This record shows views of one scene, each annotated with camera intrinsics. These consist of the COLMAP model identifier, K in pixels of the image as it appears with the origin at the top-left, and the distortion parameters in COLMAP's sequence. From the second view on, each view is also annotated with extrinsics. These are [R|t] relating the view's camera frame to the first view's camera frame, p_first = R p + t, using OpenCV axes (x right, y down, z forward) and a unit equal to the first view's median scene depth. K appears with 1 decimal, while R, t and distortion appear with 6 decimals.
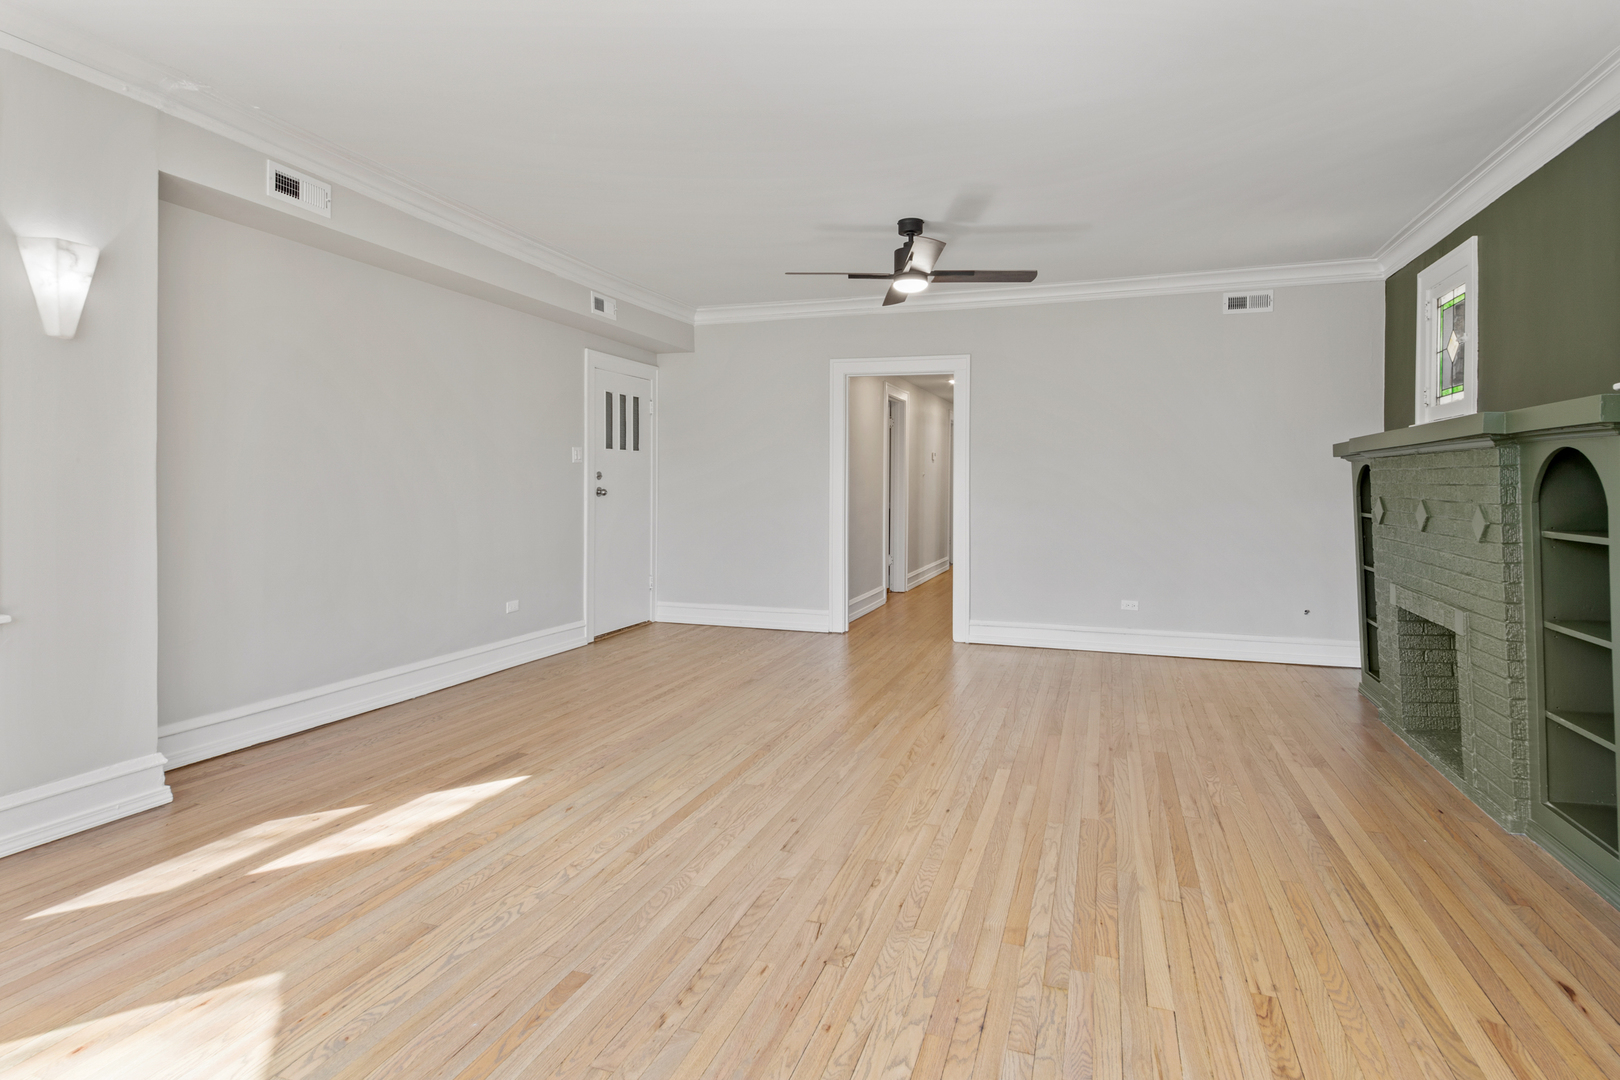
lens RADIAL K [[871.5, 0, 806.9], [0, 871.5, 500.0], [0, 0, 1]] dist [0.043994, -0.009955]
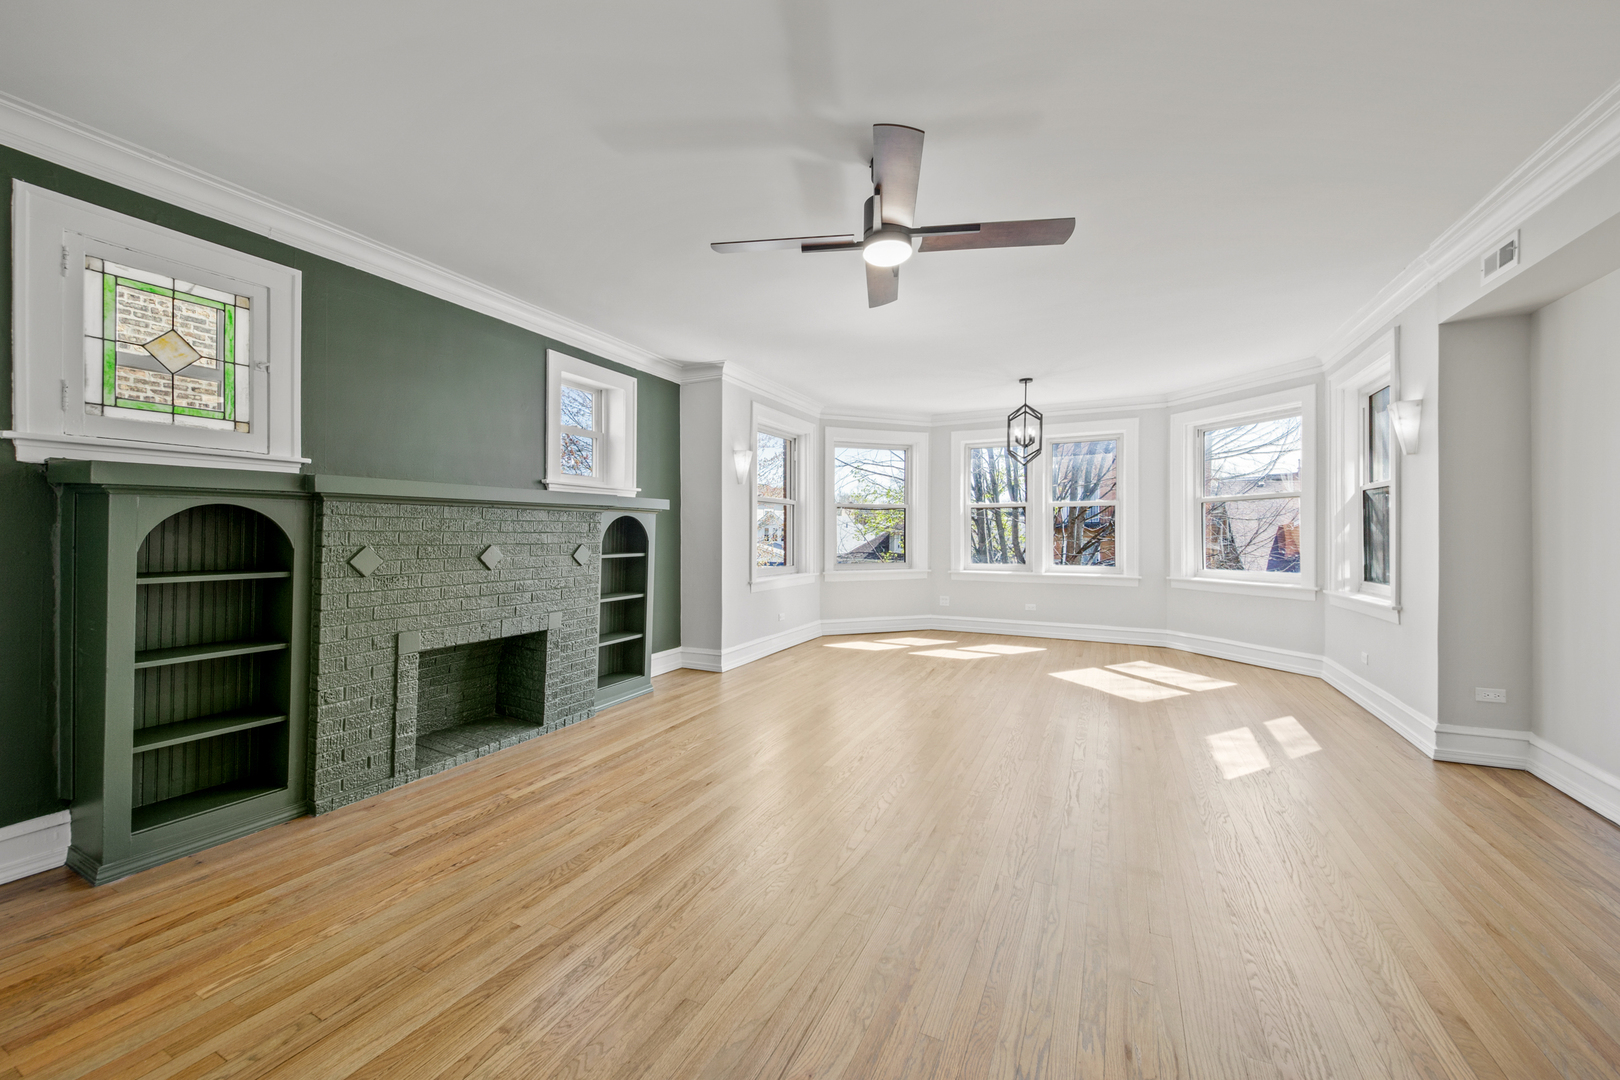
lens RADIAL K [[607.0, 0, 808.7], [0, 607.0, 542.4], [0, 0, 1]] dist [-0.001863, -0.001583]
pose [[-0.992497, -0.009347, 0.121909, 0.174556], [-0.004782, 0.999278, 0.037684, -0.044243], [-0.122173, 0.036818, -0.991826, 2.110879]]
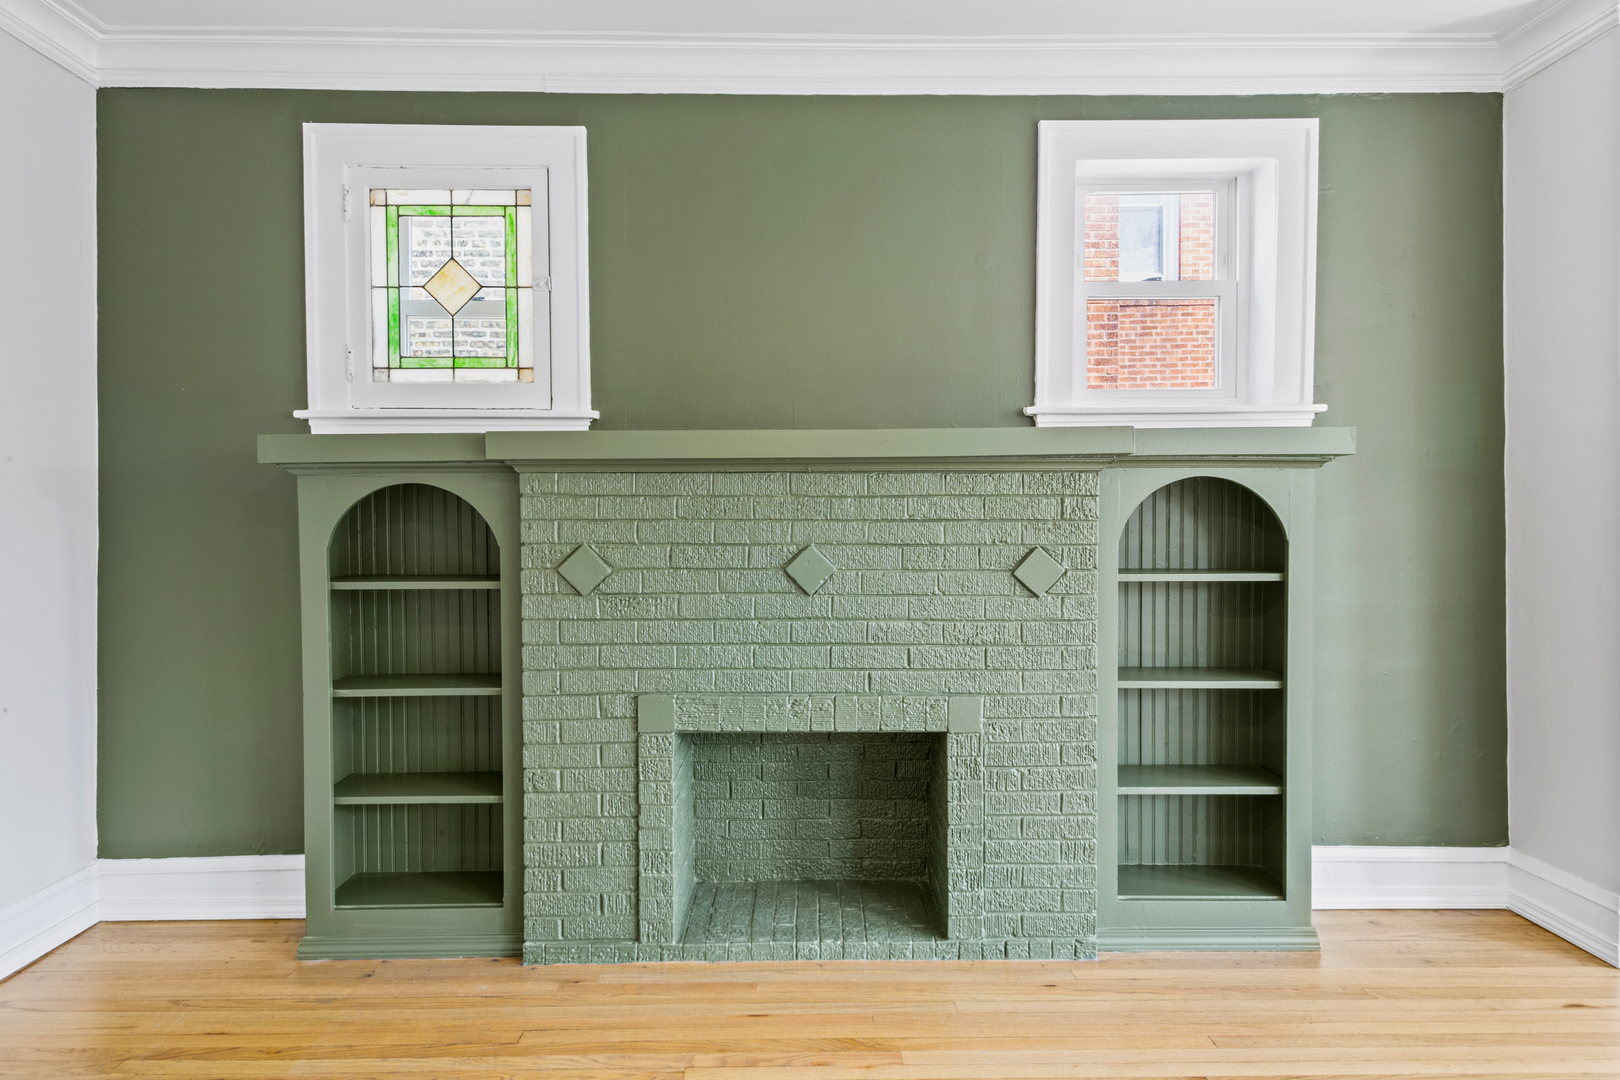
lens RADIAL K [[1041.0, 0, 815.0], [0, 1041.0, 526.7], [0, 0, 1]] dist [0.051861, -0.018522]
pose [[-0.335267, -0.008876, 0.942081, -0.005326], [0.022729, 0.999588, 0.017507, -0.030700], [-0.941849, 0.027282, -0.334927, 1.466493]]
